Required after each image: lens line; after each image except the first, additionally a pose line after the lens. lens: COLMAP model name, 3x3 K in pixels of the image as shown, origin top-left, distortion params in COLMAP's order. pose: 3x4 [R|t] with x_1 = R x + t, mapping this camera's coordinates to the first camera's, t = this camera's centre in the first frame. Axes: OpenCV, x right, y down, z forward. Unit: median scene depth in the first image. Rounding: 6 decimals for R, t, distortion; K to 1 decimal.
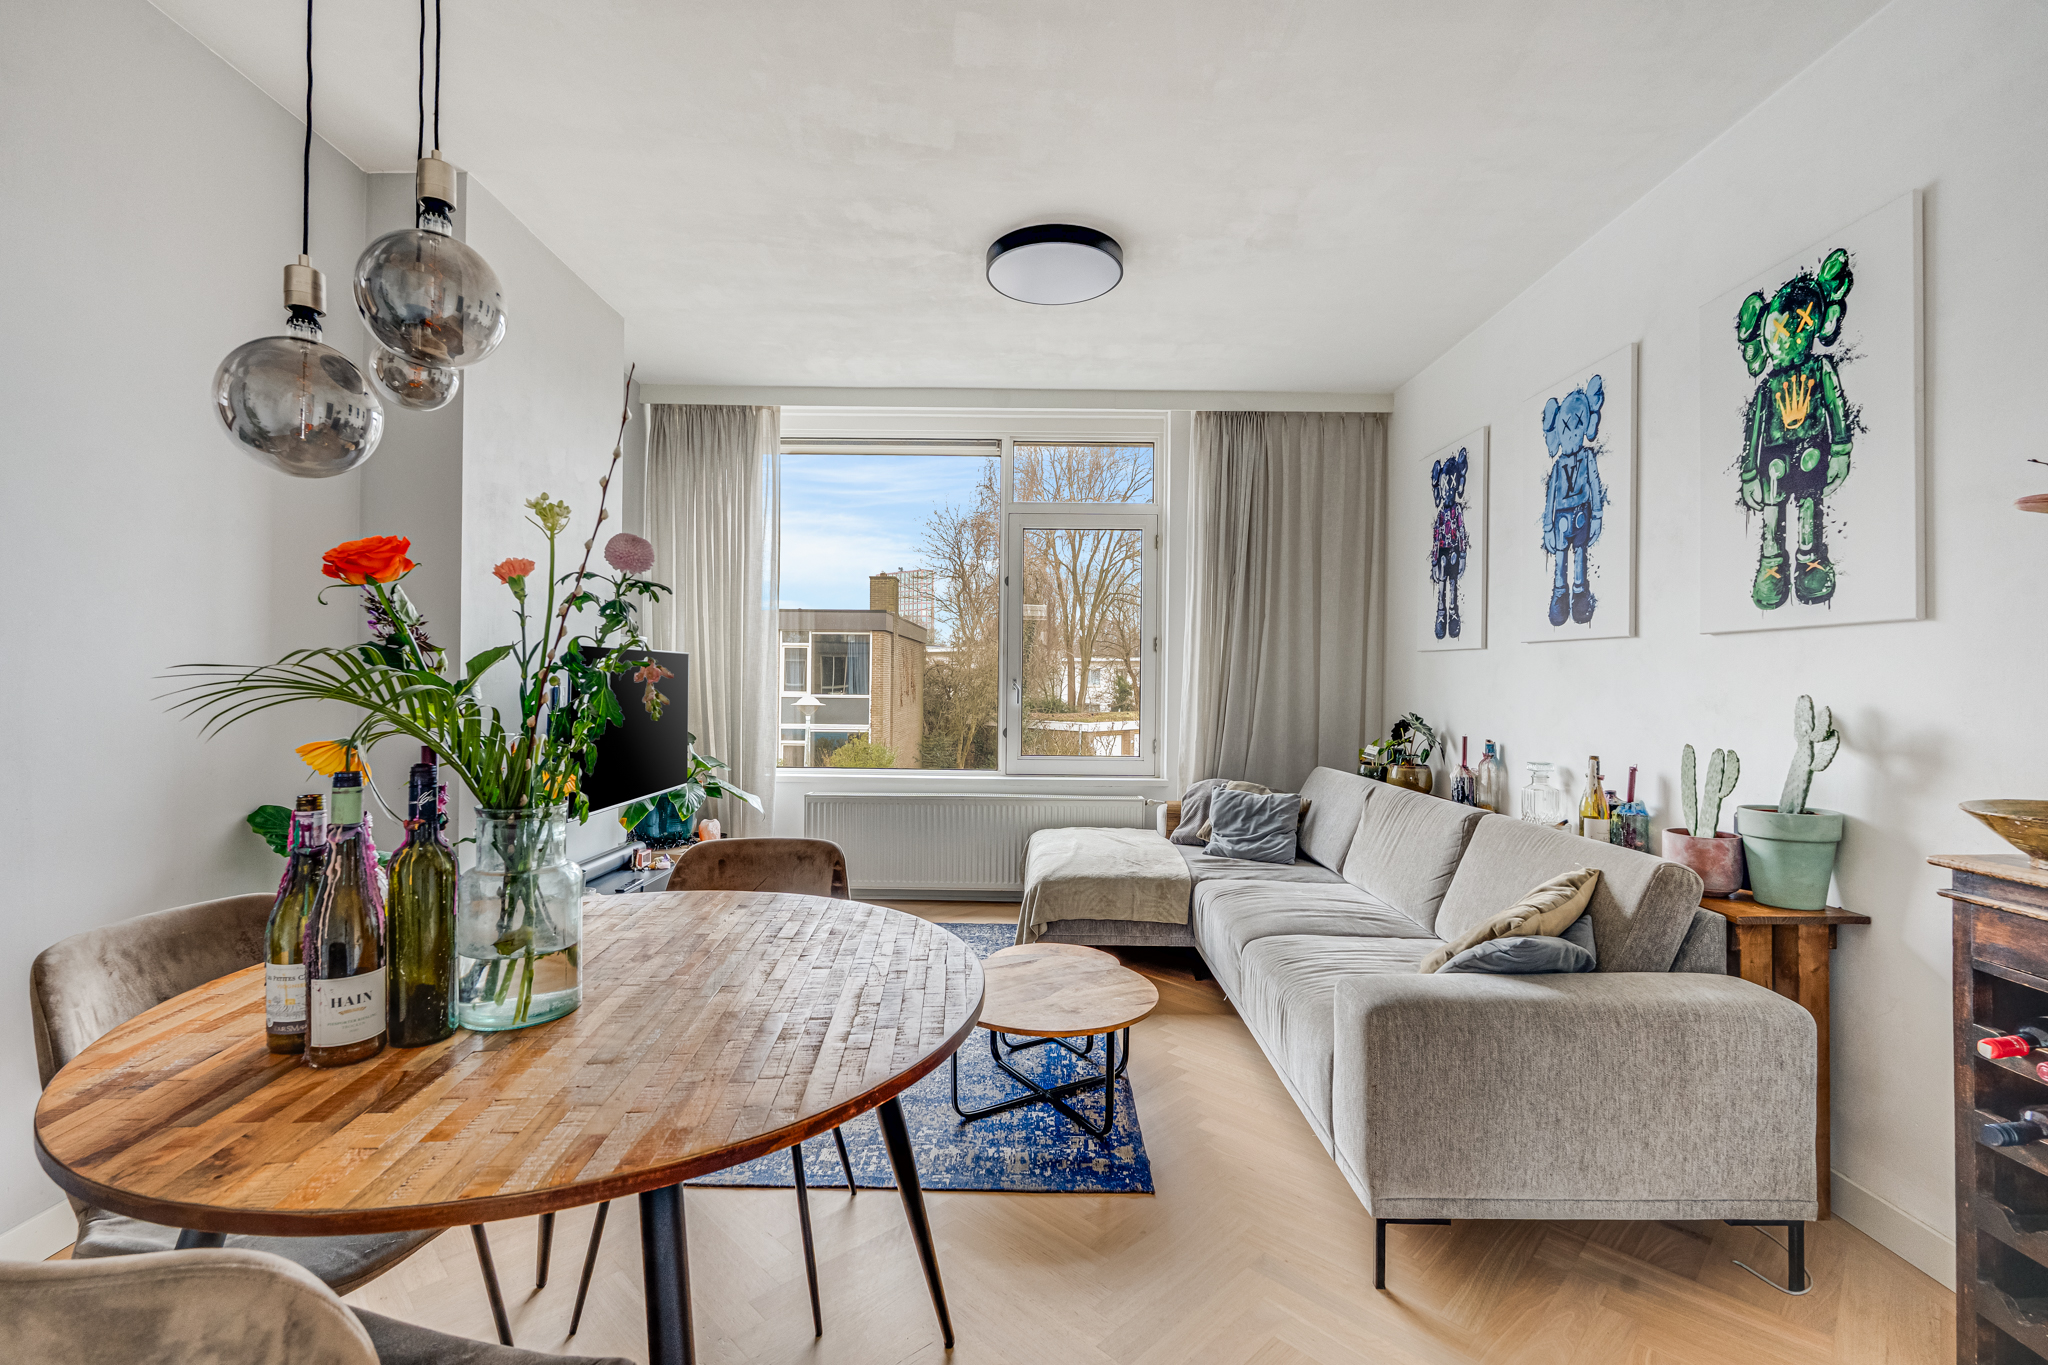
lens RADIAL K [[887.7, 0, 1037.2], [0, 887.7, 679.0], [0, 0, 1]] dist [-0.004177, -0.000378]
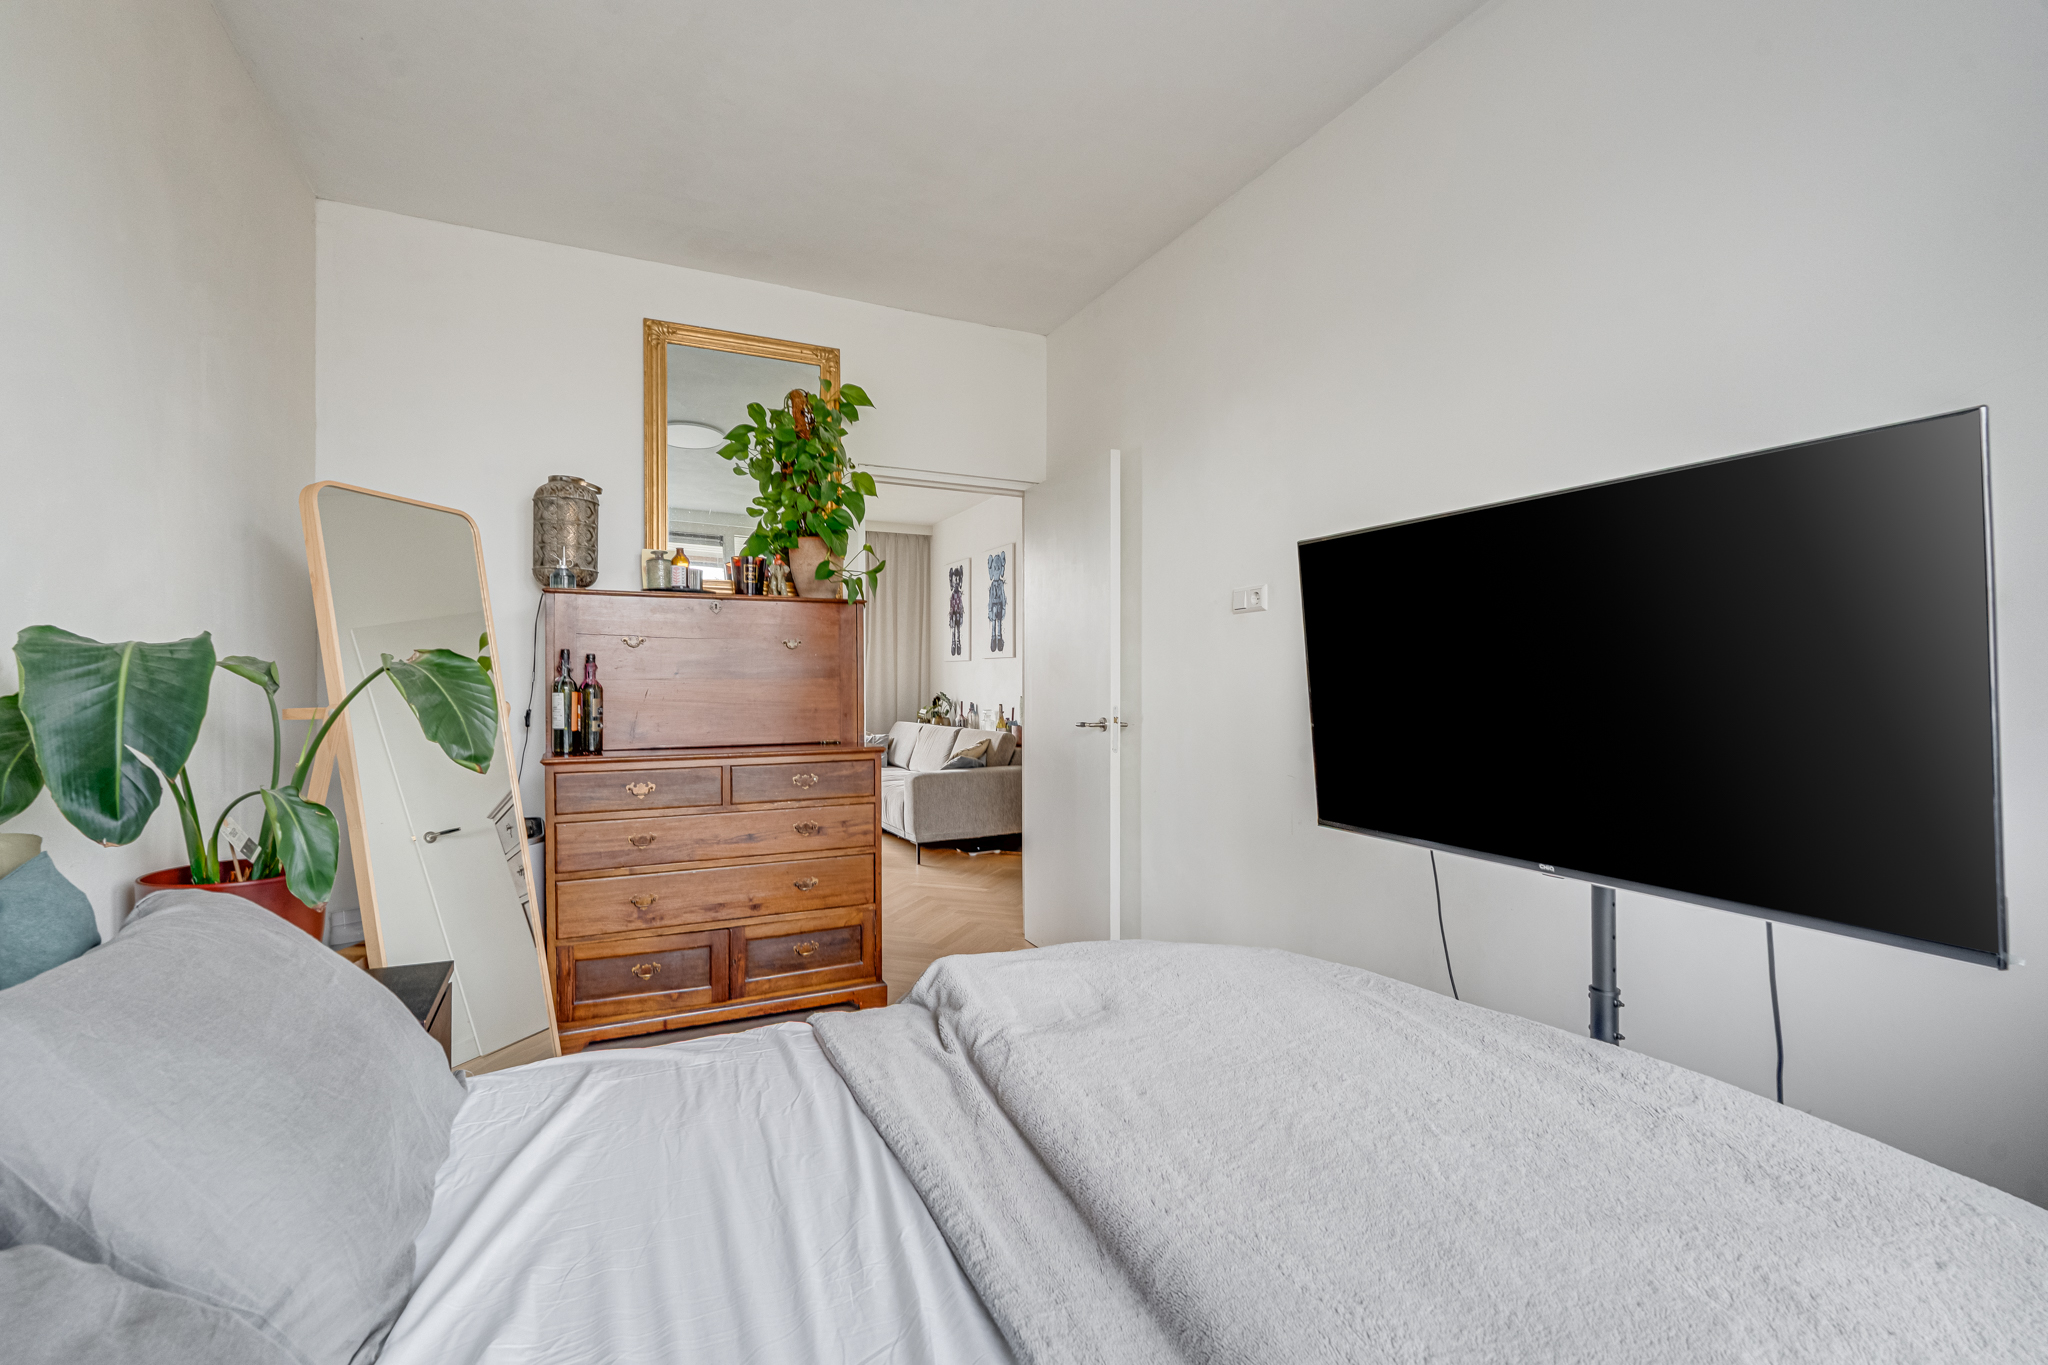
lens RADIAL K [[887.7, 0, 1007.9], [0, 887.7, 676.6], [0, 0, 1]] dist [-0.004177, -0.000378]
pose [[0.907548, -0.011744, 0.419784, -0.383032], [0.014121, 0.999897, -0.002555, 0.013715], [-0.419711, 0.008247, 0.907620, -1.194075]]
